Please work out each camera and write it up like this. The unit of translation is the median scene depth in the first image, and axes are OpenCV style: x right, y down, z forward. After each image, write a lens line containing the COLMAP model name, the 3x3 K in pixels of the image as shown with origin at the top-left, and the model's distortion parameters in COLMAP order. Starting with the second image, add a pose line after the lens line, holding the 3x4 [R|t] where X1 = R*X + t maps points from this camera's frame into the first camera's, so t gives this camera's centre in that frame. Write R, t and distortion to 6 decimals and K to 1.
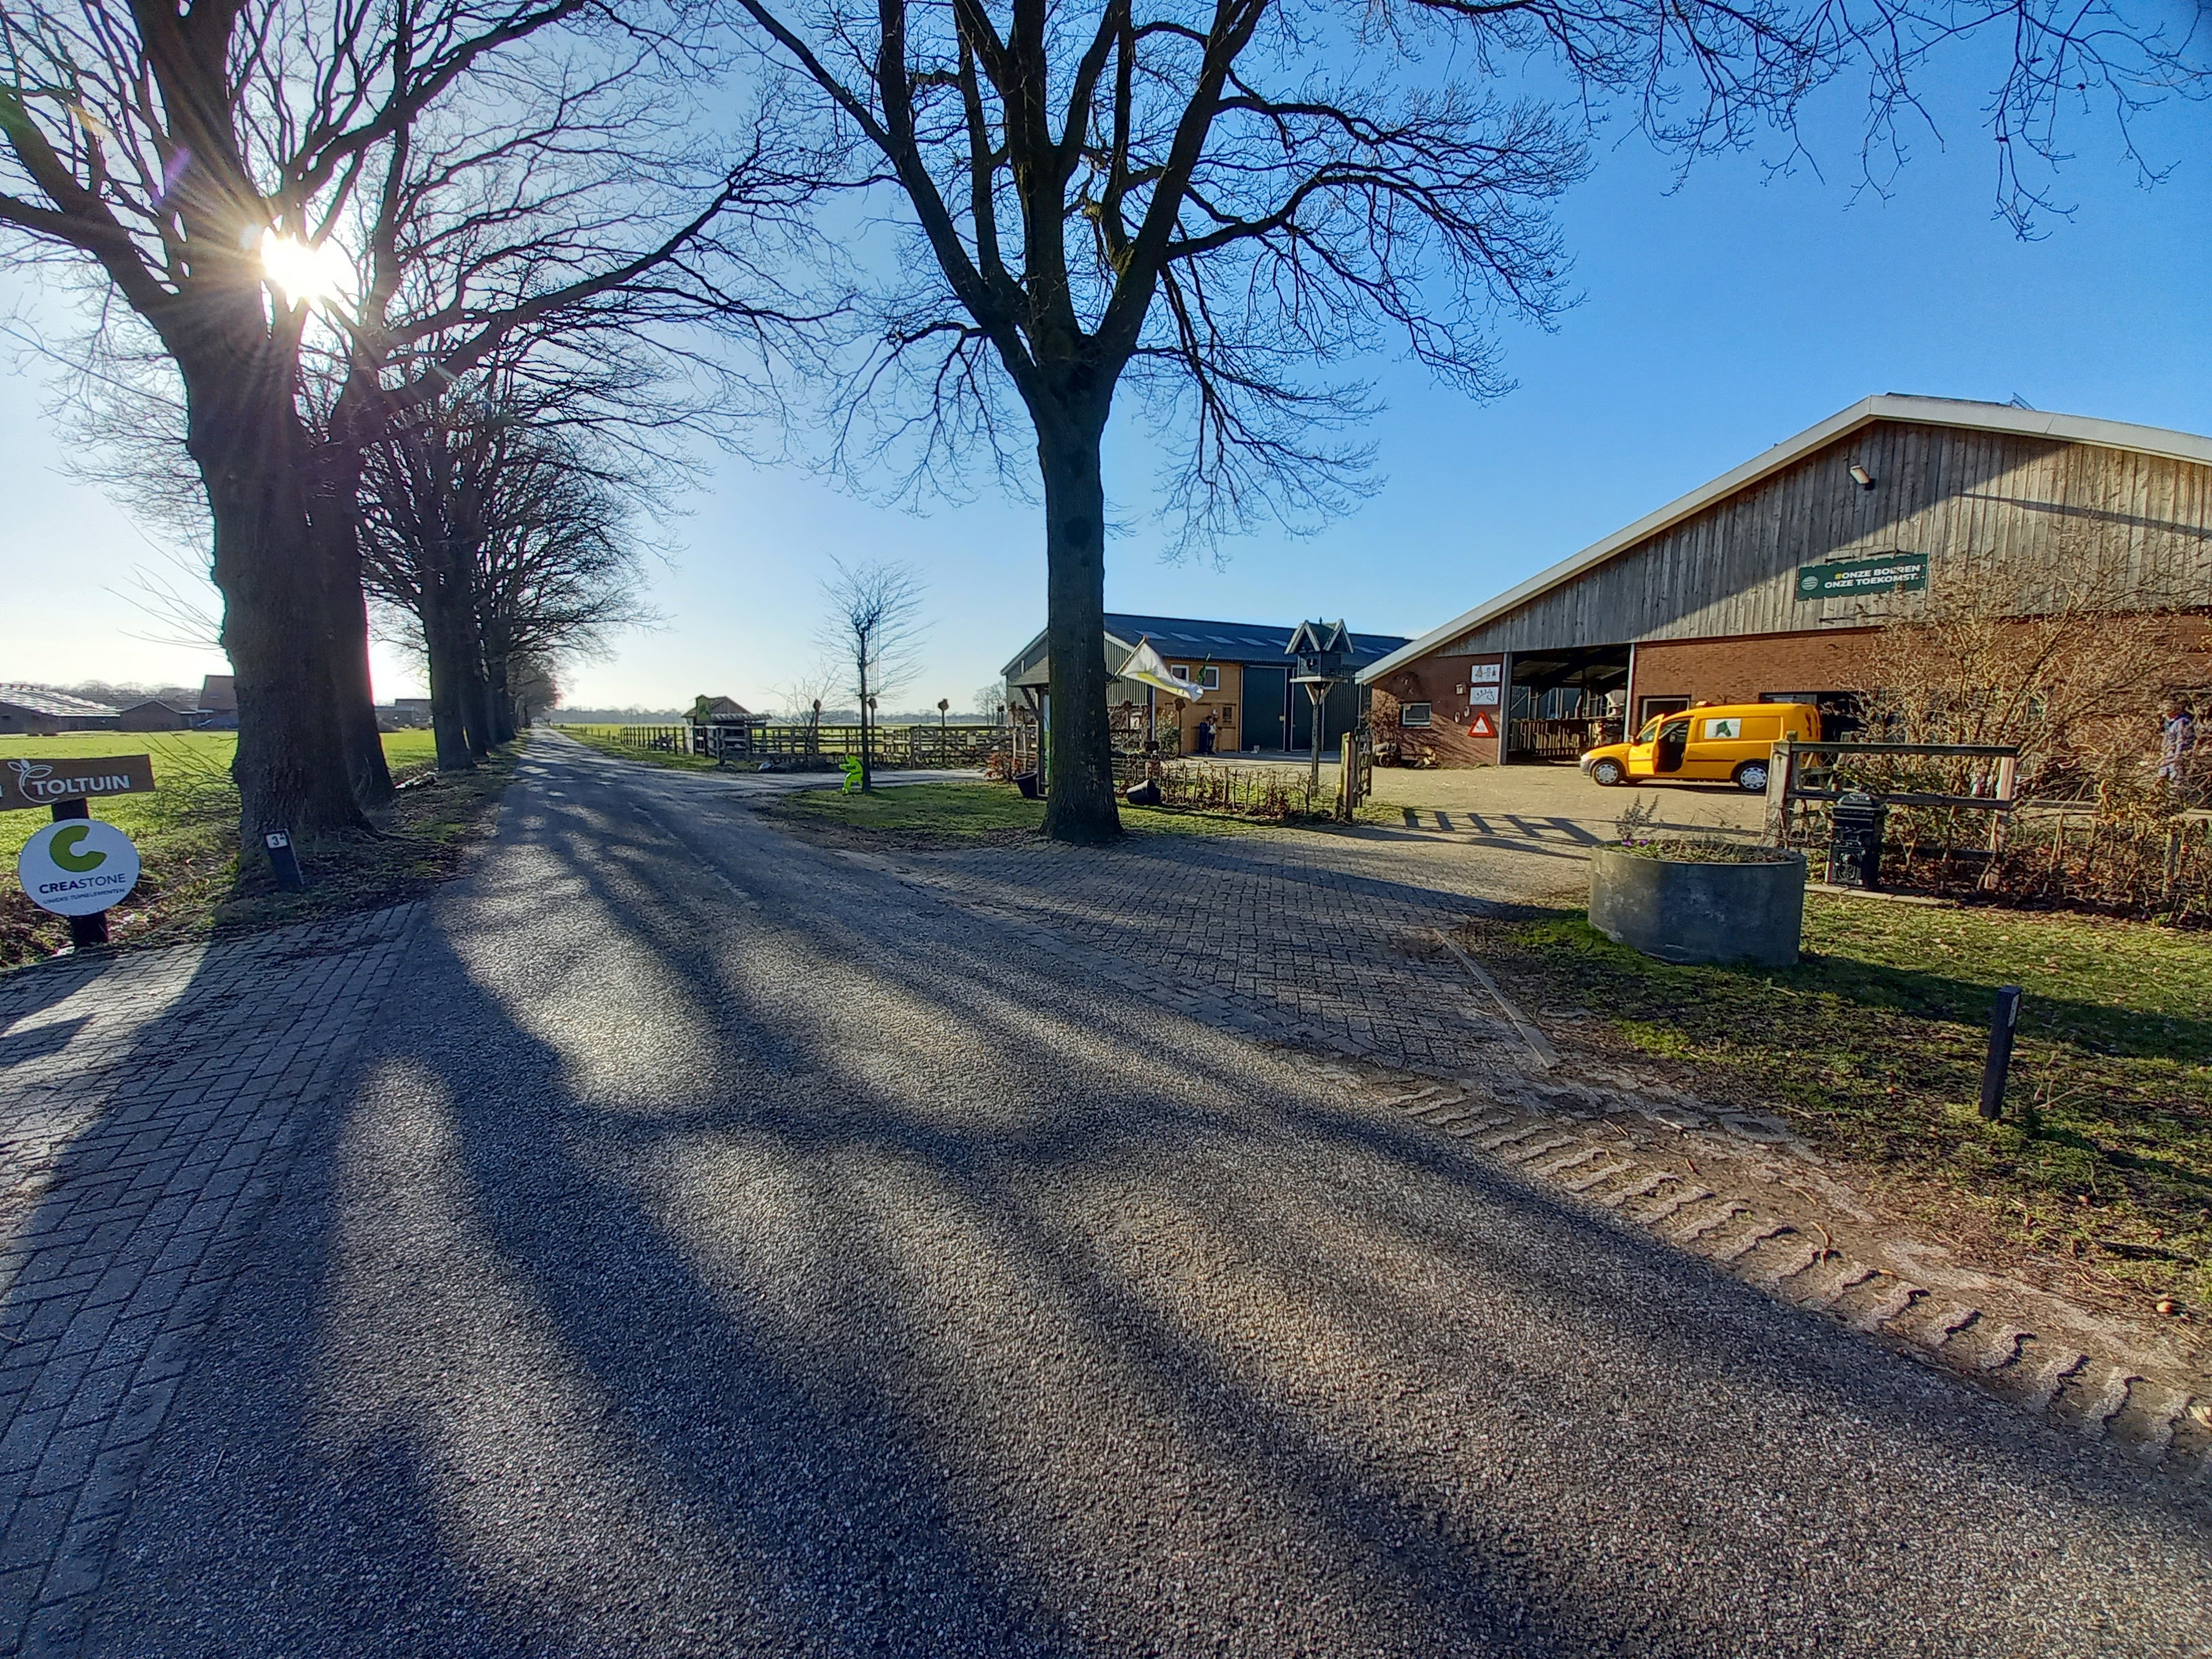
lens RADIAL K [[866.5, 0, 1100.5], [0, 866.5, 829.5], [0, 0, 1]] dist [0.025272, -0.017452]
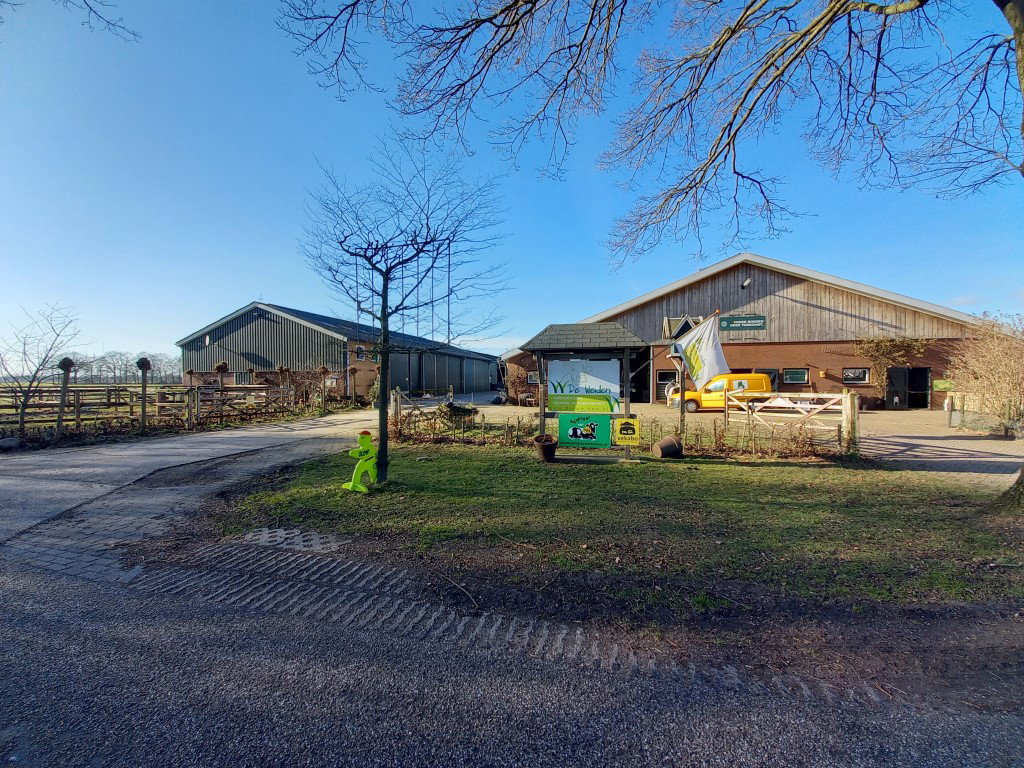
lens RADIAL K [[402.1, 0, 512.0], [0, 402.1, 384.0], [0, 0, 1]] dist [0.014333, -0.010277]
pose [[0.728011, -0.010587, 0.685484, -0.452065], [0.088624, 0.992944, -0.078786, -0.098831], [-0.679813, 0.118107, 0.723813, 0.737238]]
